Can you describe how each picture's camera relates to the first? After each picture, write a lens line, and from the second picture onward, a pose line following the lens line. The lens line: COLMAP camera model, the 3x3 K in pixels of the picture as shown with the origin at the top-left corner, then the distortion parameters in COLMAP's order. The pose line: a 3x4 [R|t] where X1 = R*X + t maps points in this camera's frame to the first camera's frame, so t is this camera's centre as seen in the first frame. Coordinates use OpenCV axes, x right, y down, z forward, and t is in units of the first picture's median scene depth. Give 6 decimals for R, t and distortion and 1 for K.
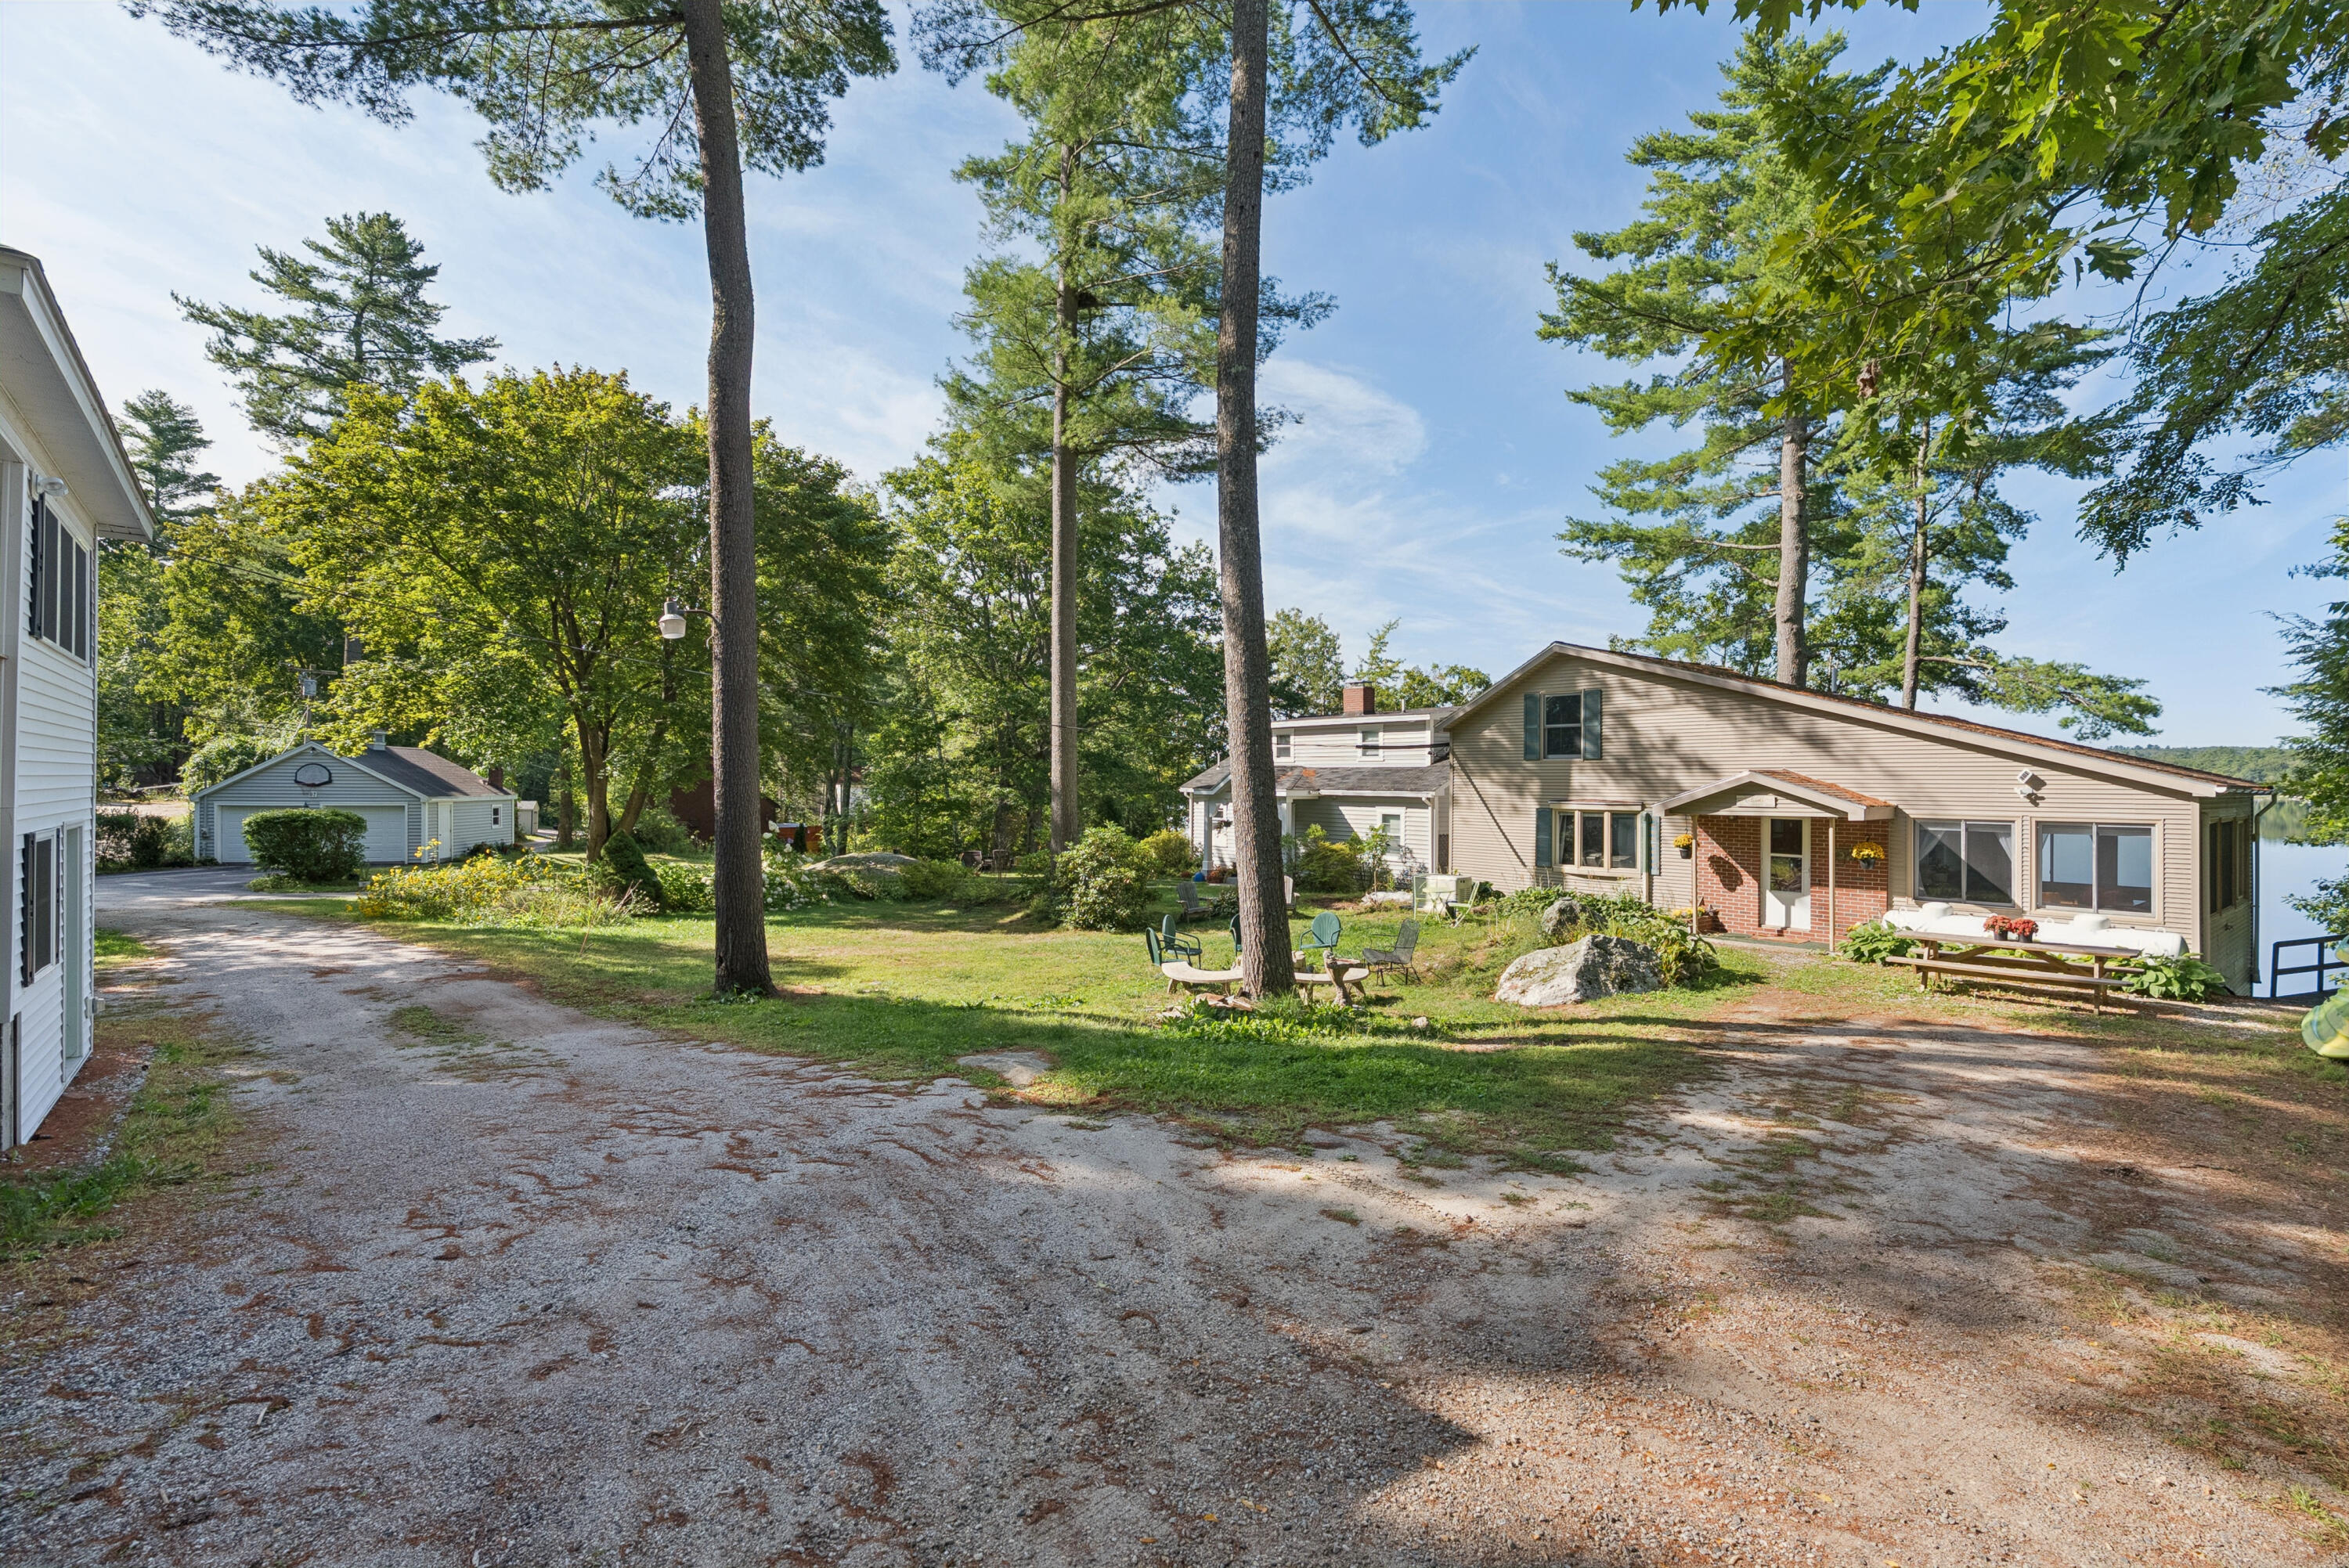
lens RADIAL K [[1065.0, 0, 1166.3], [0, 1065.0, 770.0], [0, 0, 1]] dist [-0.013492, 0.004203]
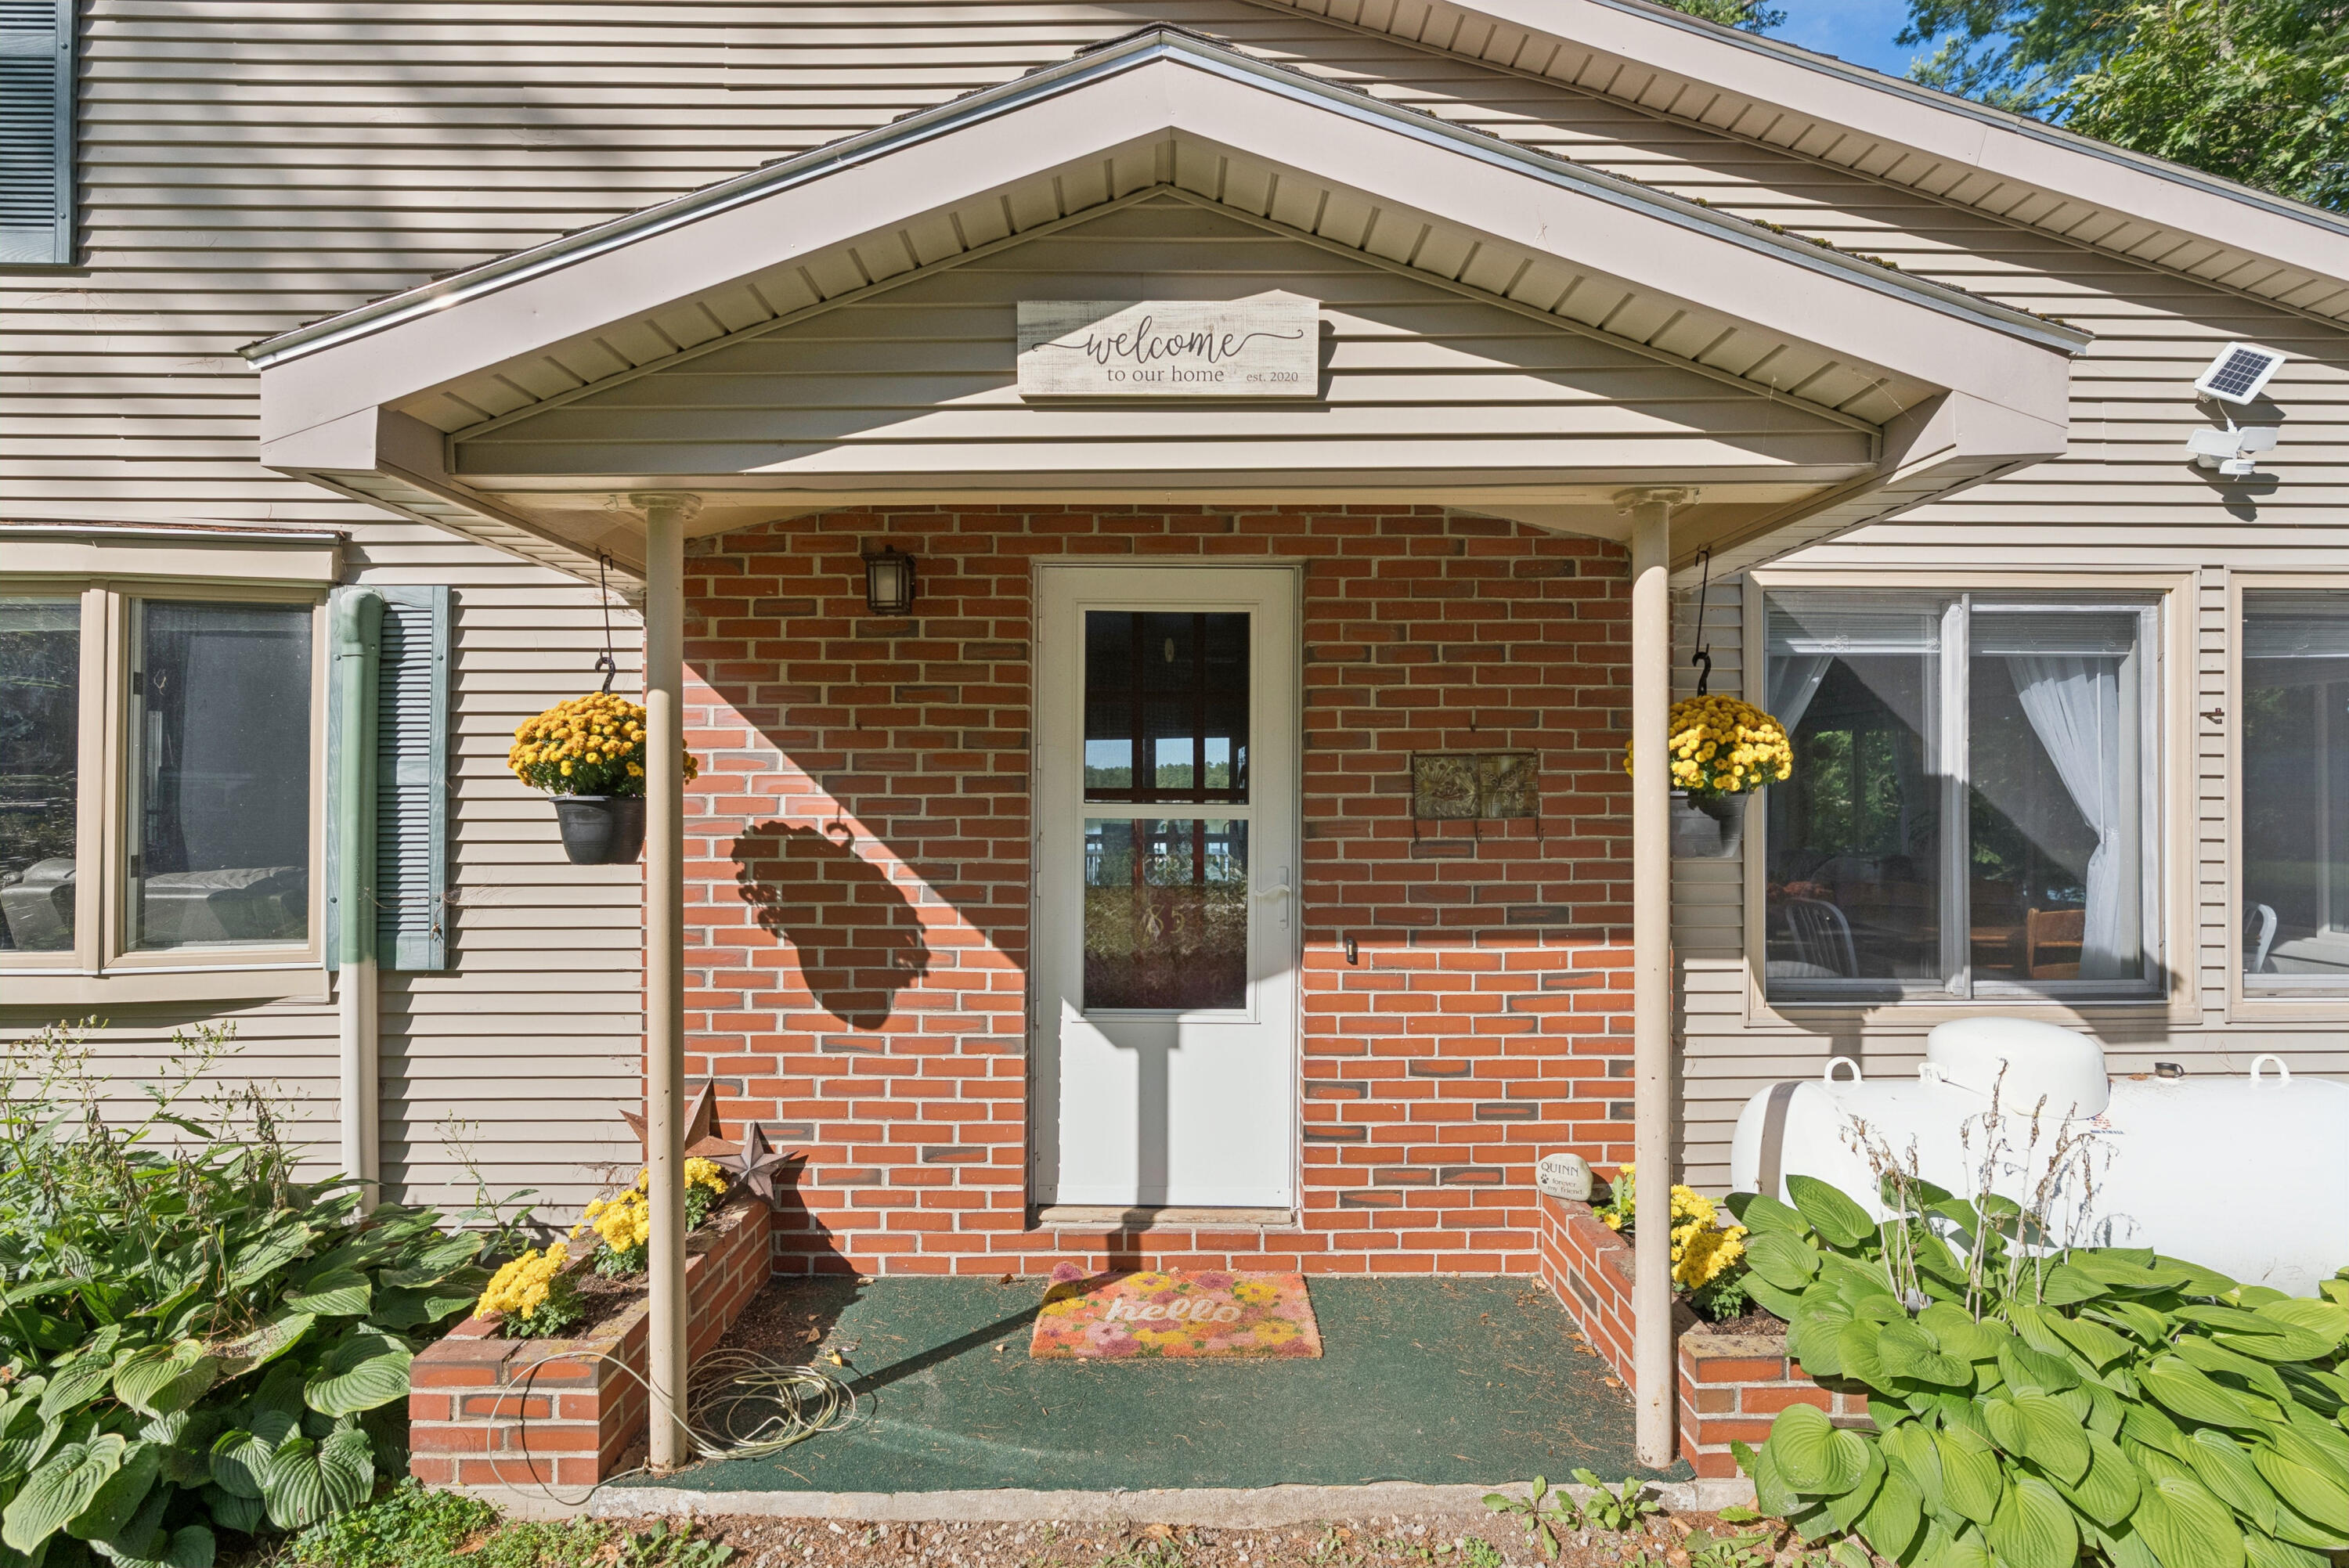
lens RADIAL K [[1065.0, 0, 1179.7], [0, 1065.0, 774.7], [0, 0, 1]] dist [-0.013492, 0.004203]
pose [[0.607538, 0.007395, 0.794256, 0.341424], [-0.005746, 0.999971, -0.004915, 0.058250], [-0.794270, -0.001578, 0.607563, 0.686159]]
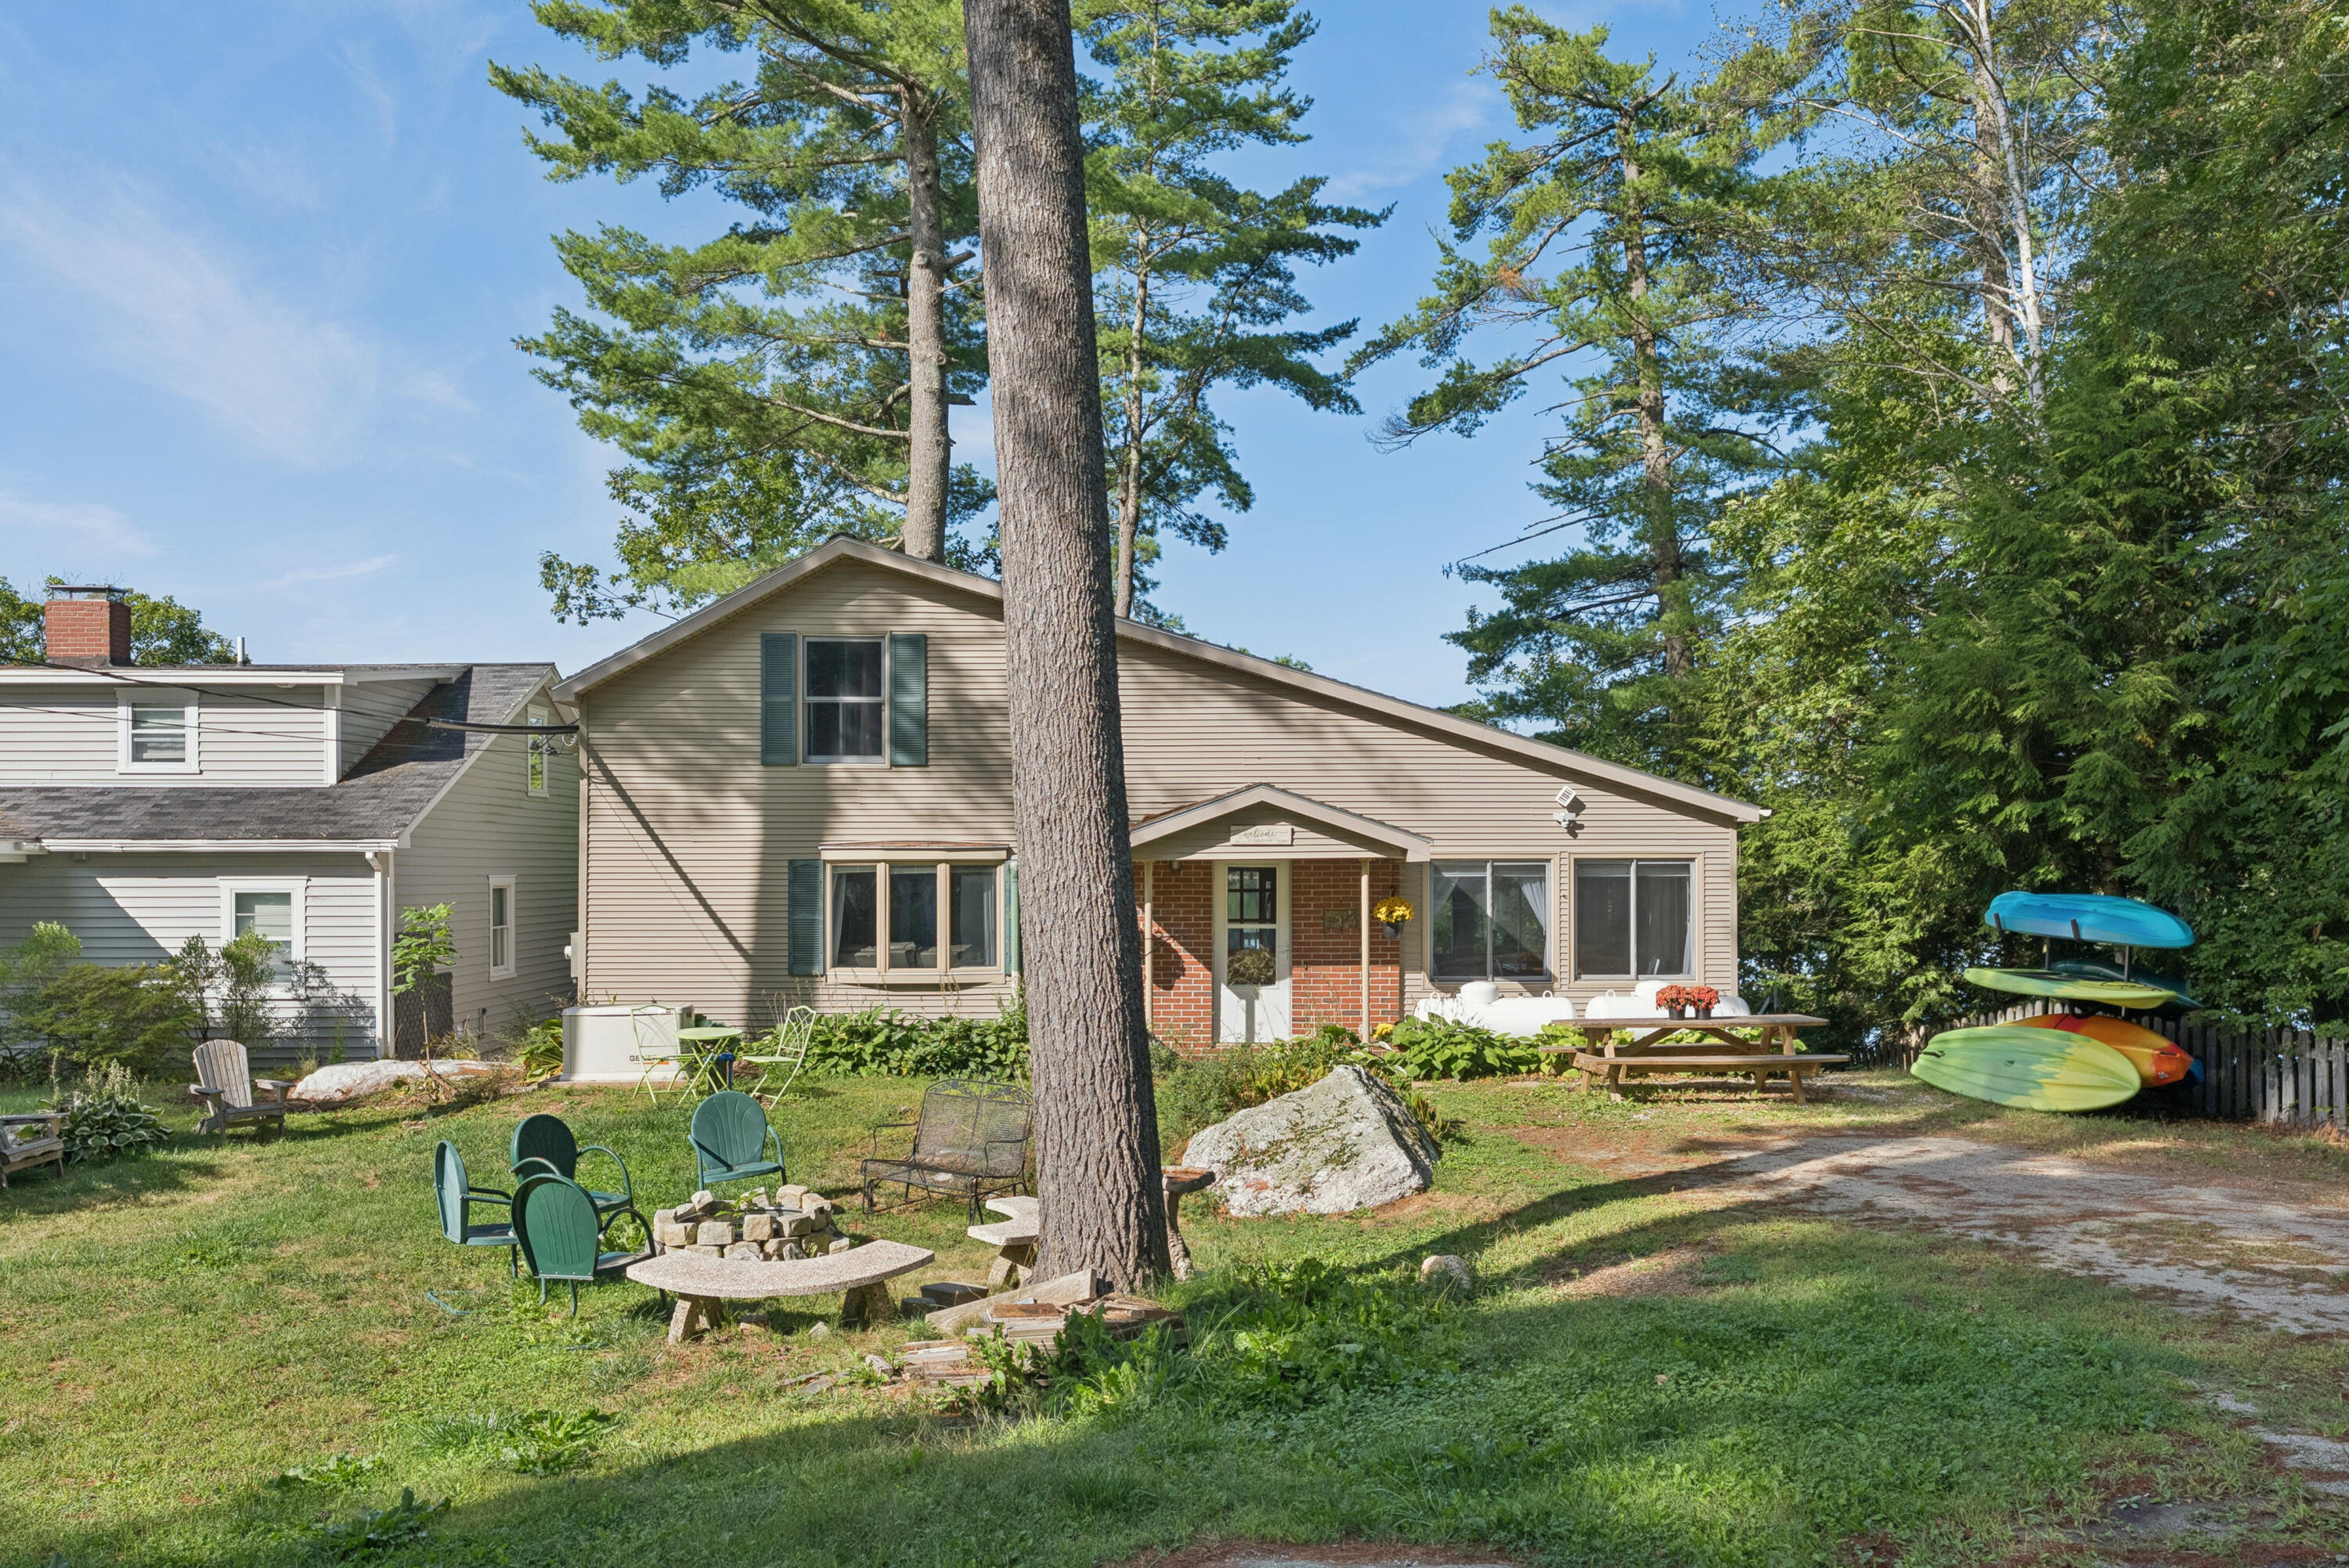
lens RADIAL K [[1944.0, 0, 1169.9], [0, 1944.0, 789.9], [0, 0, 1]] dist [-0.006034, 0.019070]
pose [[0.591224, 0.020939, 0.806236, -0.272917], [-0.002573, 0.999707, -0.024077, 0.022330], [-0.806503, 0.012160, 0.591104, 0.287408]]
